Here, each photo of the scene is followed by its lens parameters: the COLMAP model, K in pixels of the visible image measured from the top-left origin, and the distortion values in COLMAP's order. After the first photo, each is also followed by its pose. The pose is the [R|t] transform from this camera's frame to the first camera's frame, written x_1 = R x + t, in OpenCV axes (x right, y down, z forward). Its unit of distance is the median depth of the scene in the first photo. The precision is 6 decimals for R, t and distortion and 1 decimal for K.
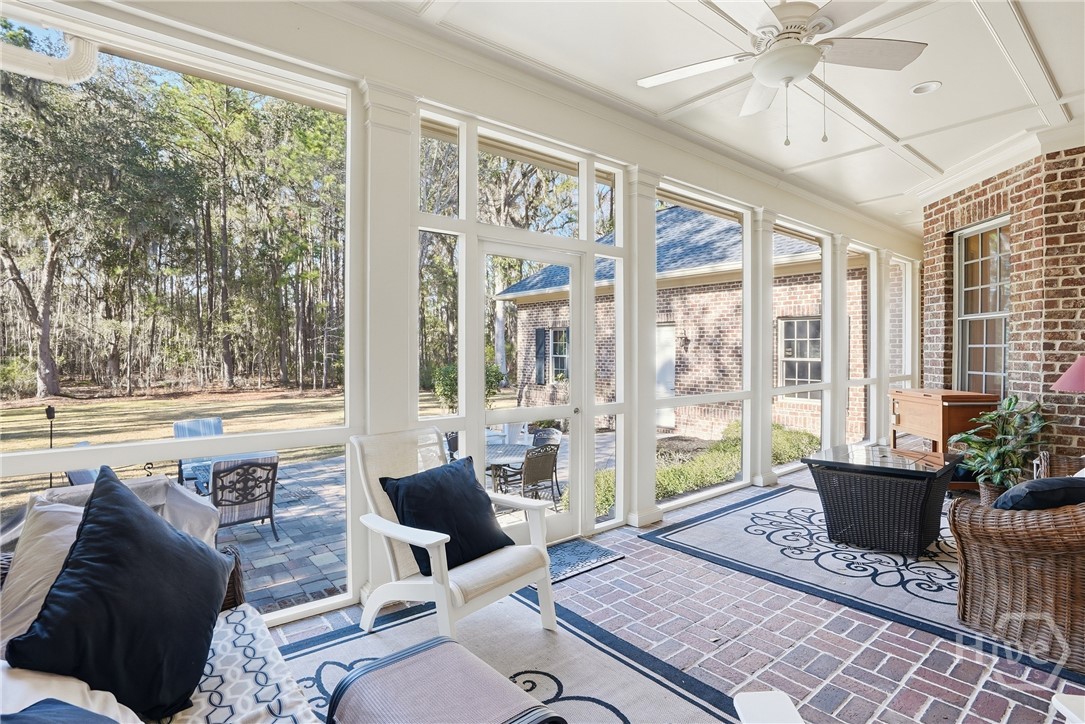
lens RADIAL K [[531.7, 0, 543.6], [0, 531.7, 359.9], [0, 0, 1]] dist [-0.047171, 0.017264]
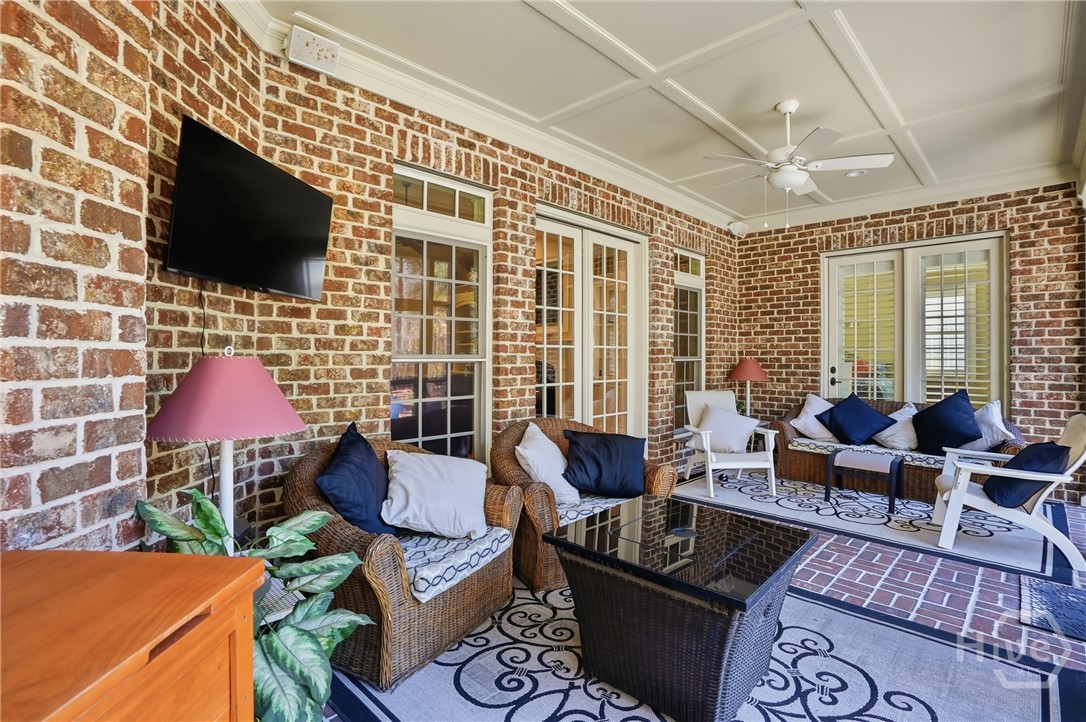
lens RADIAL K [[532.2, 0, 535.5], [0, 532.2, 359.4], [0, 0, 1]] dist [-0.047171, 0.017264]
pose [[-0.994410, 0.001194, -0.105583, 0.832567], [-0.000158, 0.999918, 0.012801, -0.013252], [0.105589, 0.012747, -0.994328, 1.490477]]
